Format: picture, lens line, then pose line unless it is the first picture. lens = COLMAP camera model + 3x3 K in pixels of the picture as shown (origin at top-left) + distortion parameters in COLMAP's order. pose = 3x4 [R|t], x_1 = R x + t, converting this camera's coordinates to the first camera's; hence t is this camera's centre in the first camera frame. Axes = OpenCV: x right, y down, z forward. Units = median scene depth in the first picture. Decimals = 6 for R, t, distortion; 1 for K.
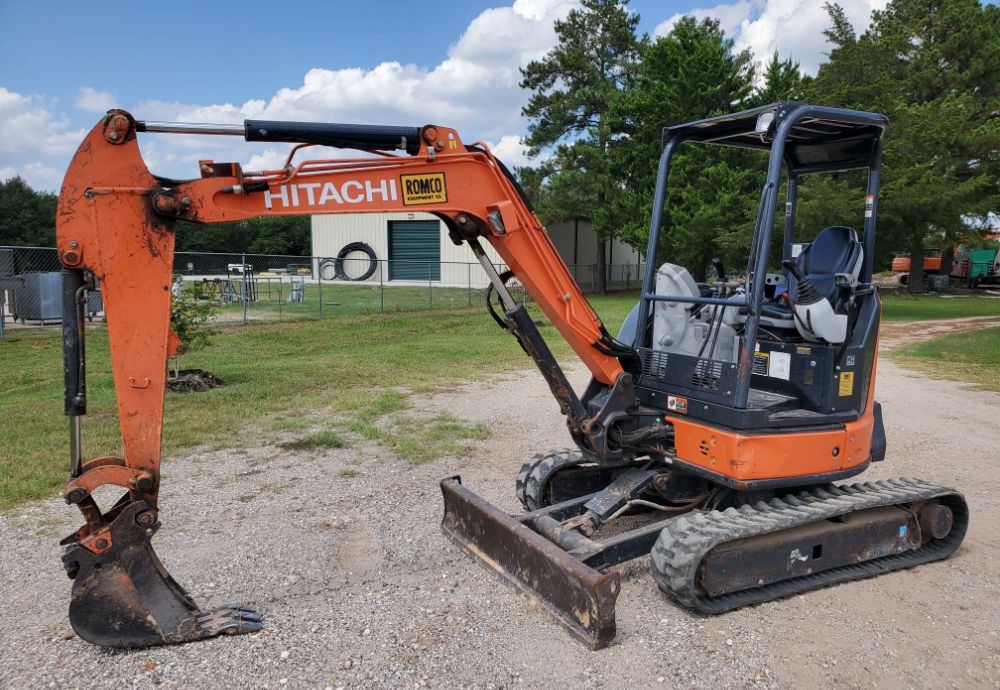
lens RADIAL K [[739.2, 0, 500.0], [0, 739.2, 345.0], [0, 0, 1]] dist [0.000230, -0.001687]
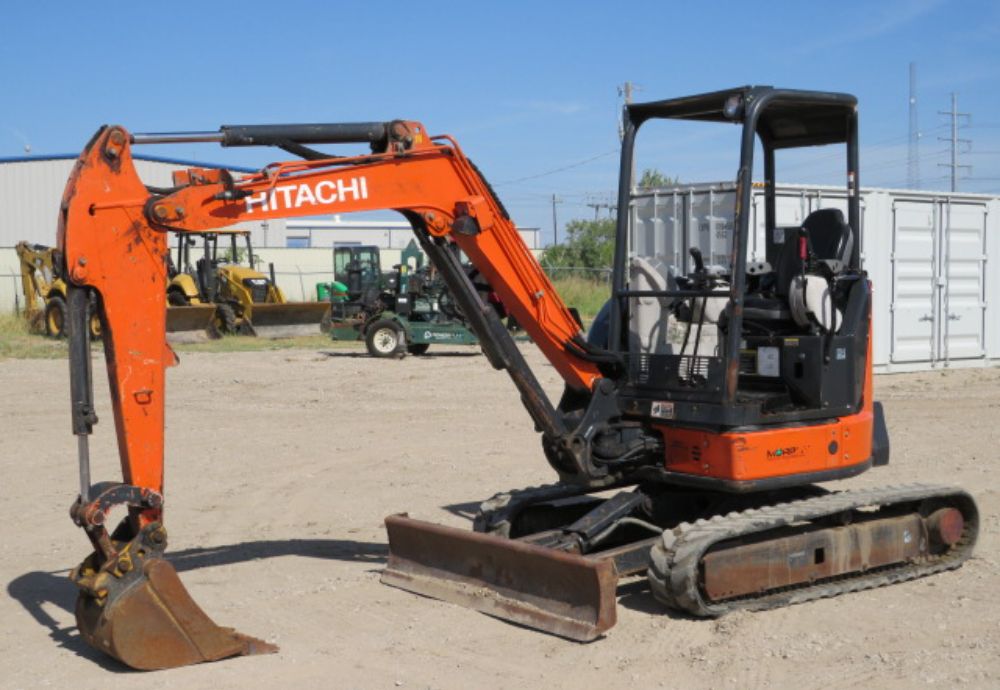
lens RADIAL K [[1510.7, 0, 500.0], [0, 1510.7, 345.0], [0, 0, 1]] dist [-0.222238, 0.033190]
pose [[0.983961, -0.057175, 0.168973, -0.263955], [0.069861, 0.995090, -0.070110, 0.119096], [-0.164135, 0.080790, 0.983124, -0.782273]]
